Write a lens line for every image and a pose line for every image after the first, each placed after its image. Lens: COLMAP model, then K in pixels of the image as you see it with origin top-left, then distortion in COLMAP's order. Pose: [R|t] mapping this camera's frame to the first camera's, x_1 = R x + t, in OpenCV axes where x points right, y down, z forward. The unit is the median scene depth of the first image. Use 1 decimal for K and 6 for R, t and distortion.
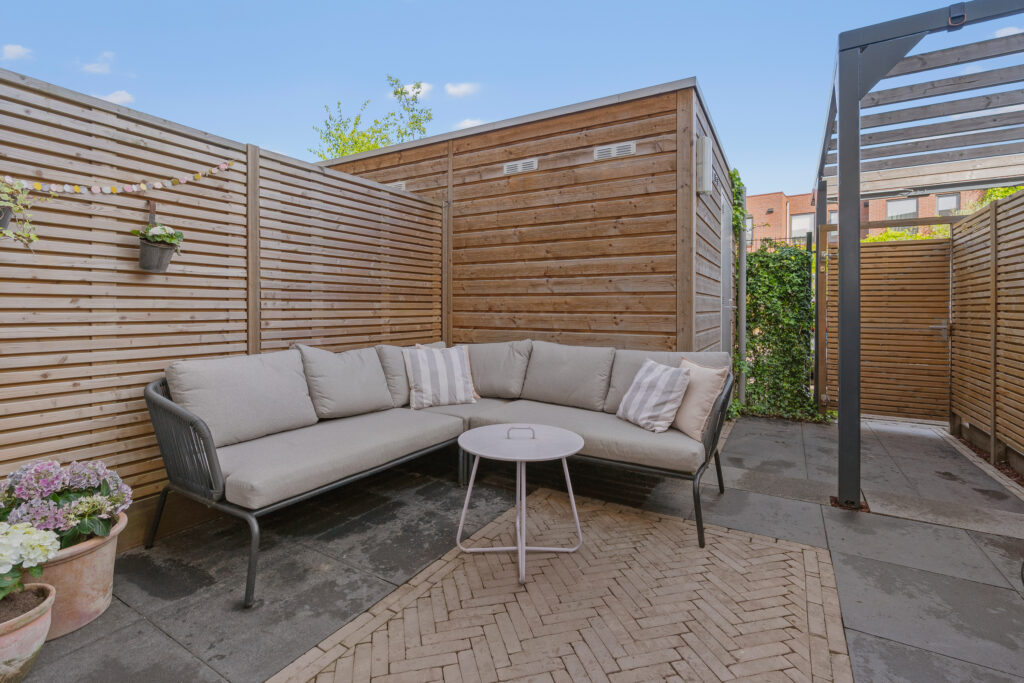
lens RADIAL K [[474.7, 0, 511.1], [0, 474.7, 308.6], [0, 0, 1]] dist [-0.003770, 0.000567]
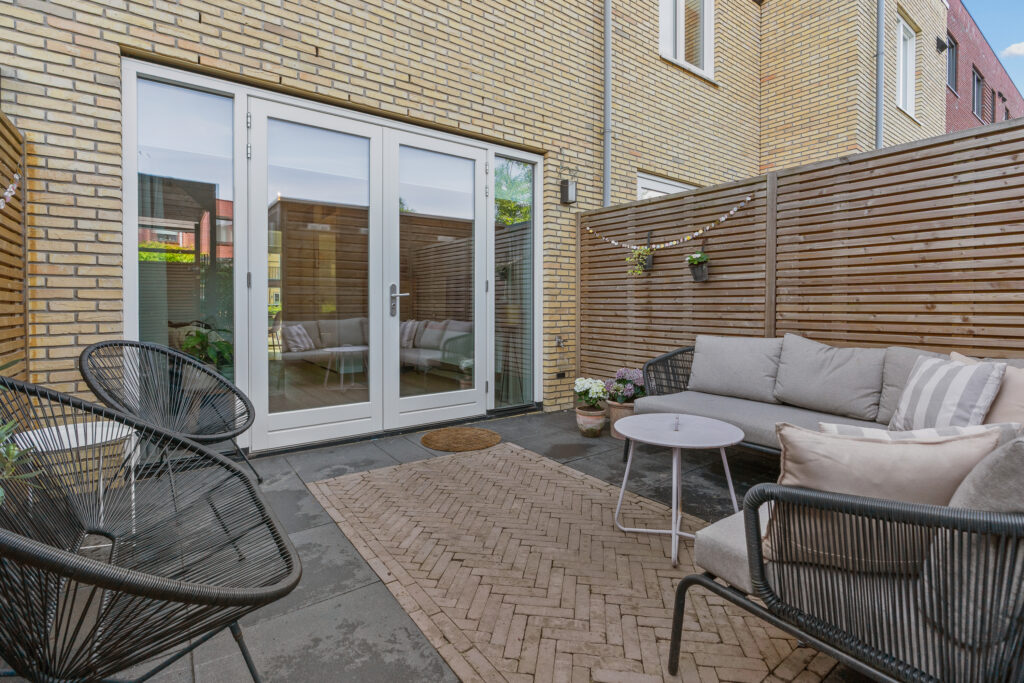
lens RADIAL K [[474.7, 0, 511.1], [0, 474.7, 308.6], [0, 0, 1]] dist [-0.003770, 0.000567]
pose [[-0.394241, 0.001381, -0.919006, 1.103212], [-0.004980, 0.999981, 0.003639, 0.018345], [0.918993, 0.006011, -0.394227, 1.085126]]
